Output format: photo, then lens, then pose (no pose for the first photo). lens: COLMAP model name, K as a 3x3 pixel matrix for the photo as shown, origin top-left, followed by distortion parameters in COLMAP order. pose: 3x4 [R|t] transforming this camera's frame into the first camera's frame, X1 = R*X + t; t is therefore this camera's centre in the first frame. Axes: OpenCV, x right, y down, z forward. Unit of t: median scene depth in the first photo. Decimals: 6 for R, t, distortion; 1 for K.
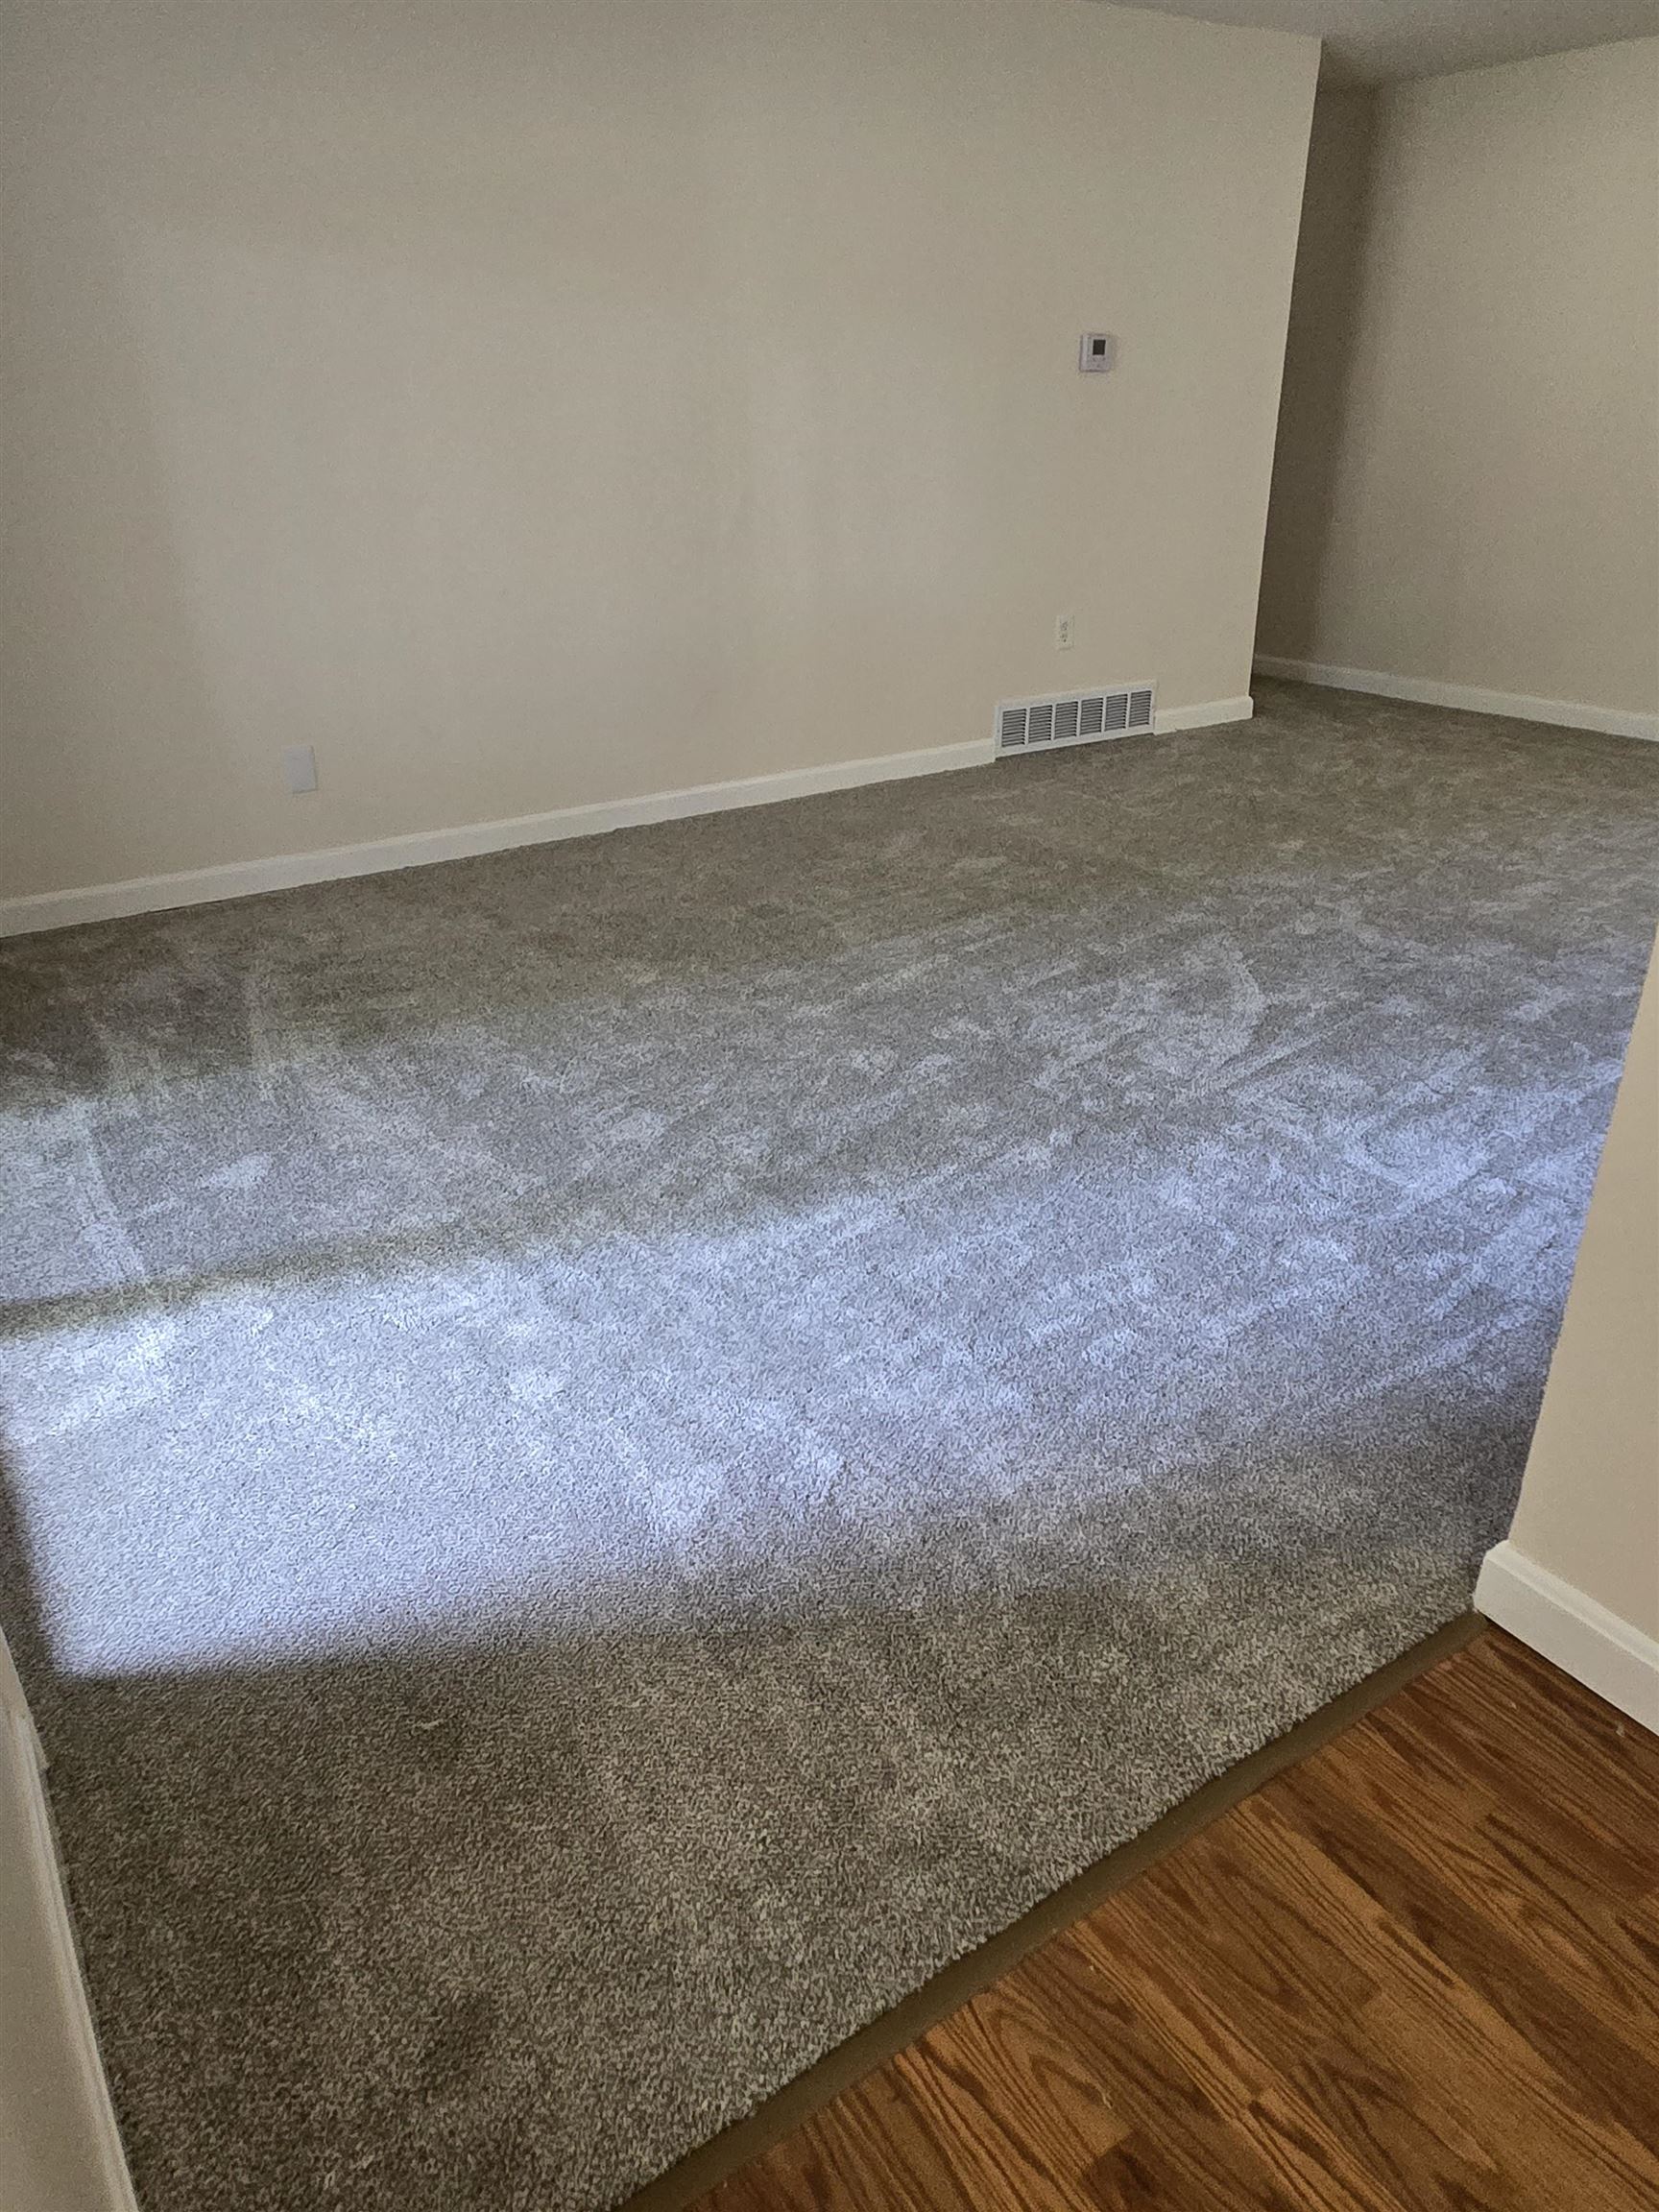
lens RADIAL K [[1506.7, 0, 817.3], [0, 1506.7, 1114.8], [0, 0, 1]] dist [0.000139, 0.002623]
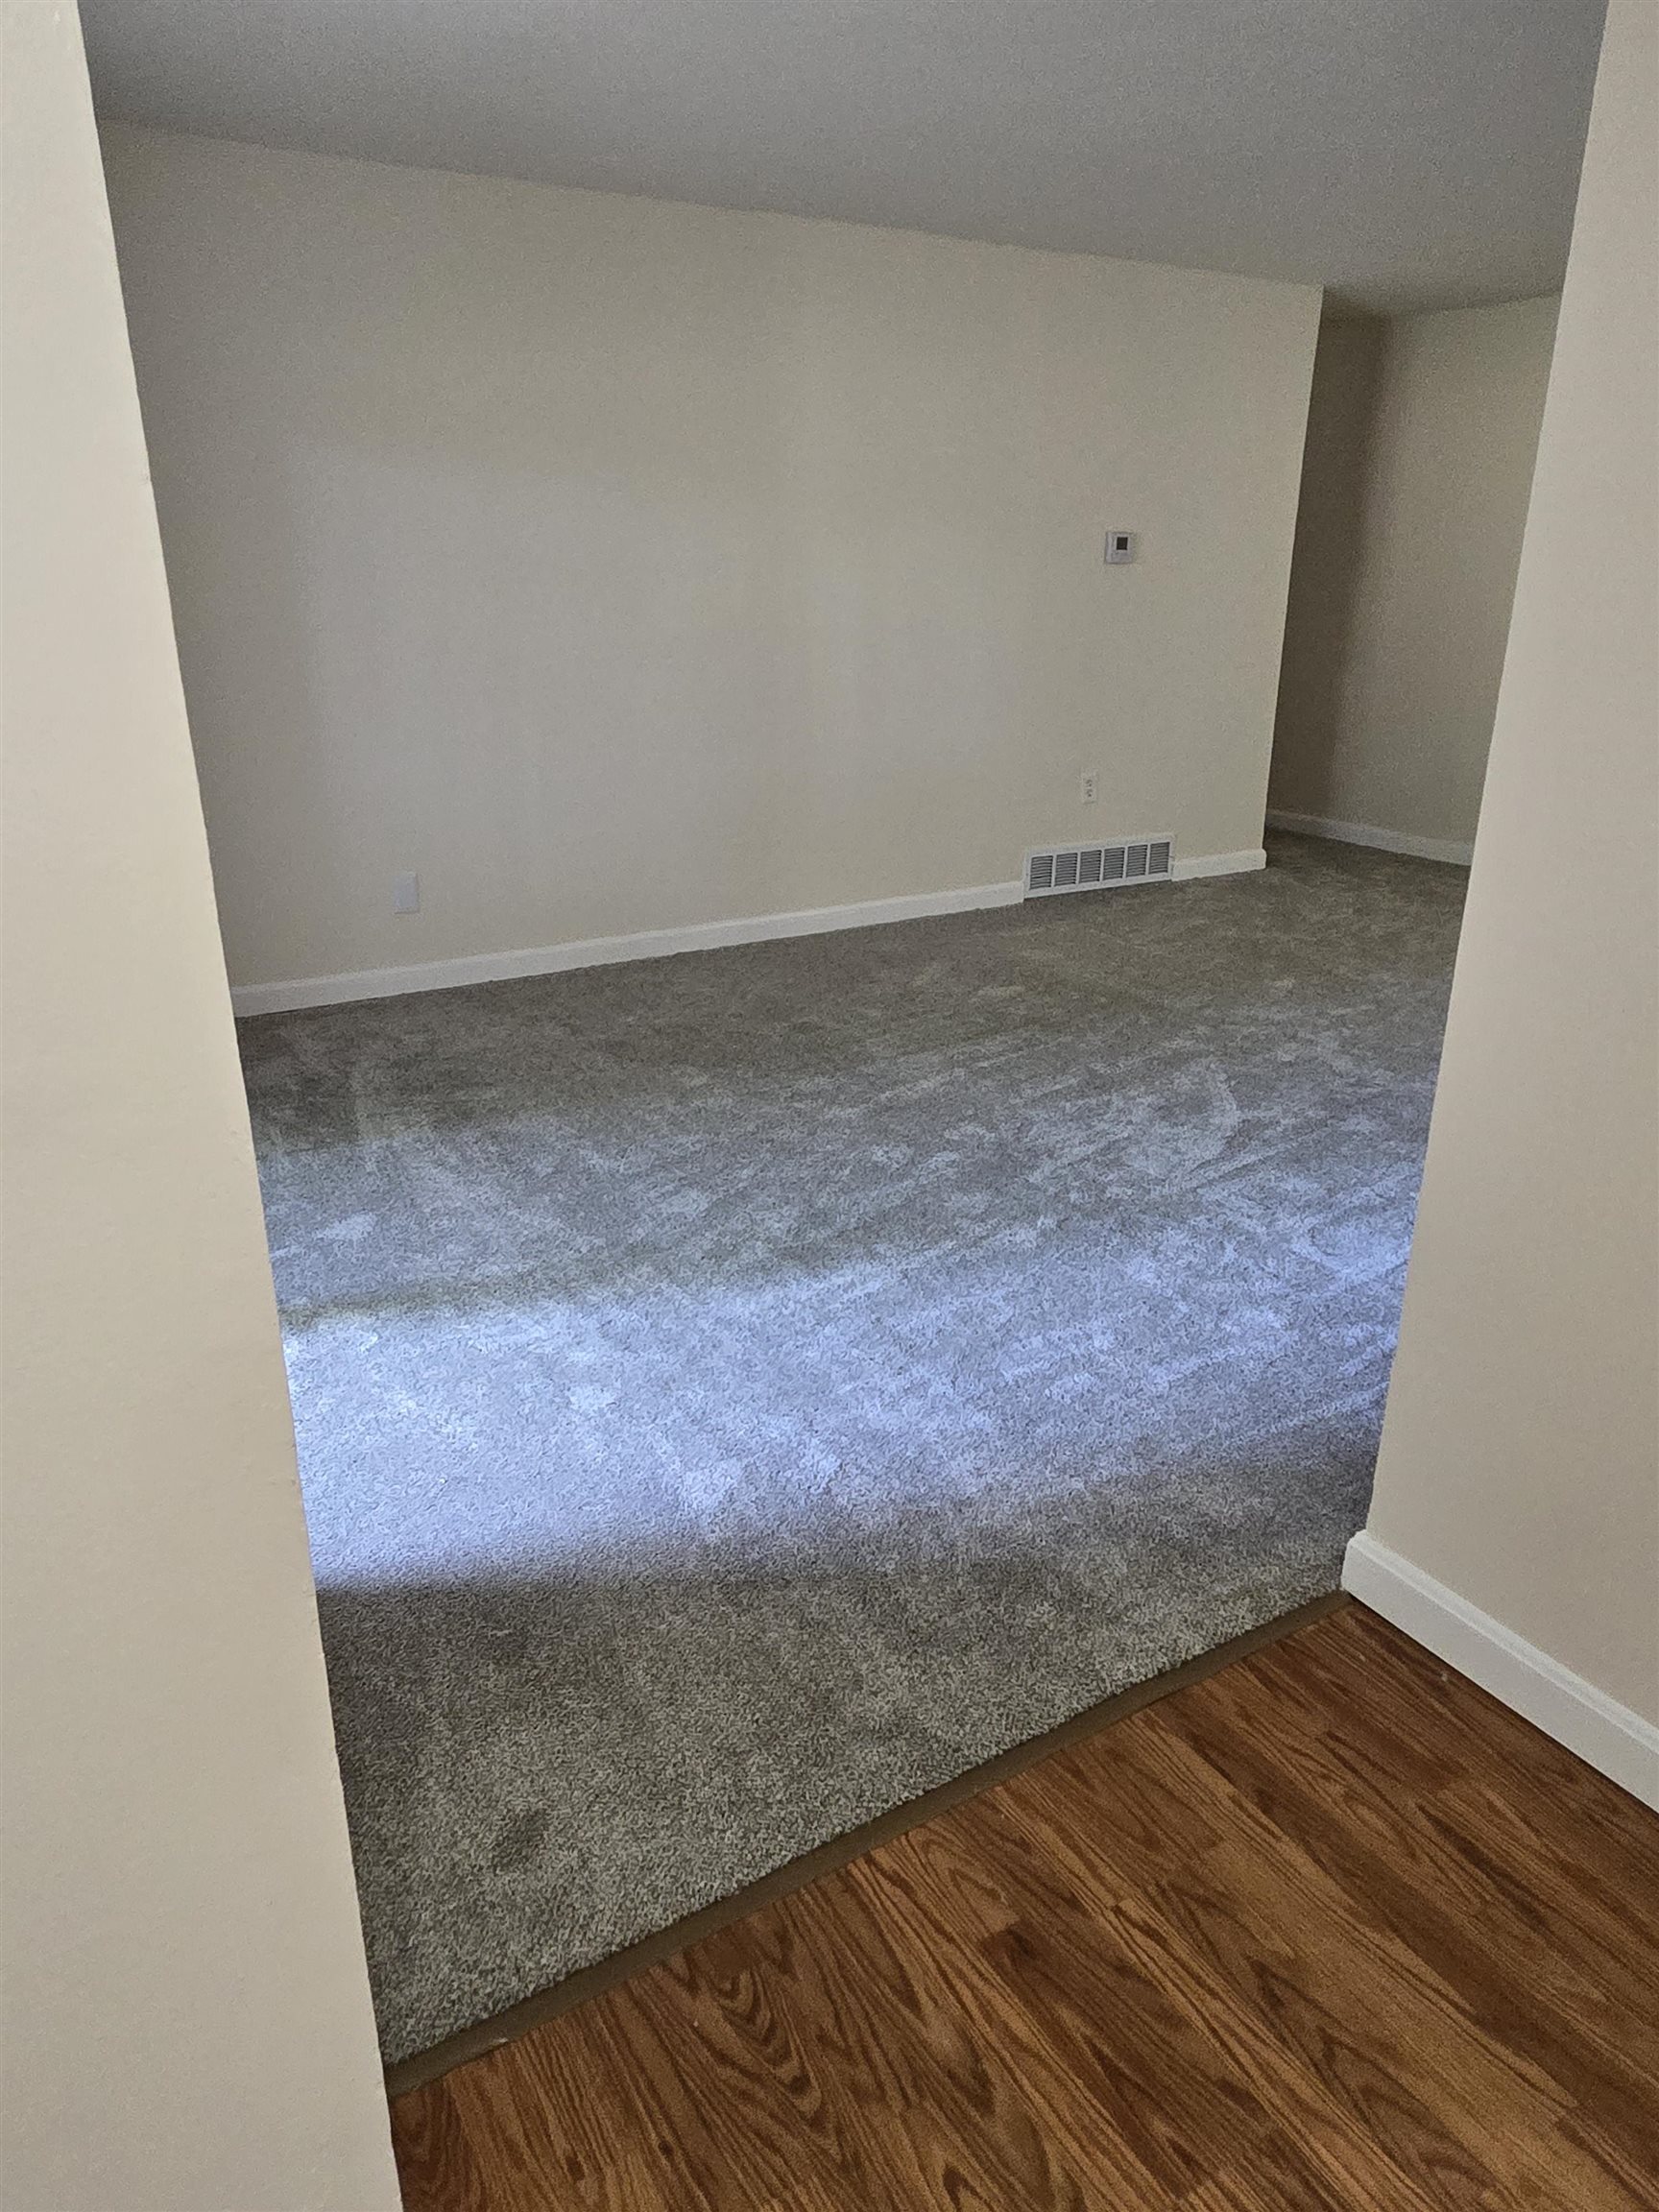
lens RADIAL K [[1497.6, 0, 825.1], [0, 1497.6, 1099.1], [0, 0, 1]] dist [0.004206, 0.000625]
pose [[0.999099, 0.029353, -0.030648, 0.030152], [-0.032138, 0.994985, -0.094723, 0.046126], [0.027714, 0.095622, 0.995032, -0.213962]]
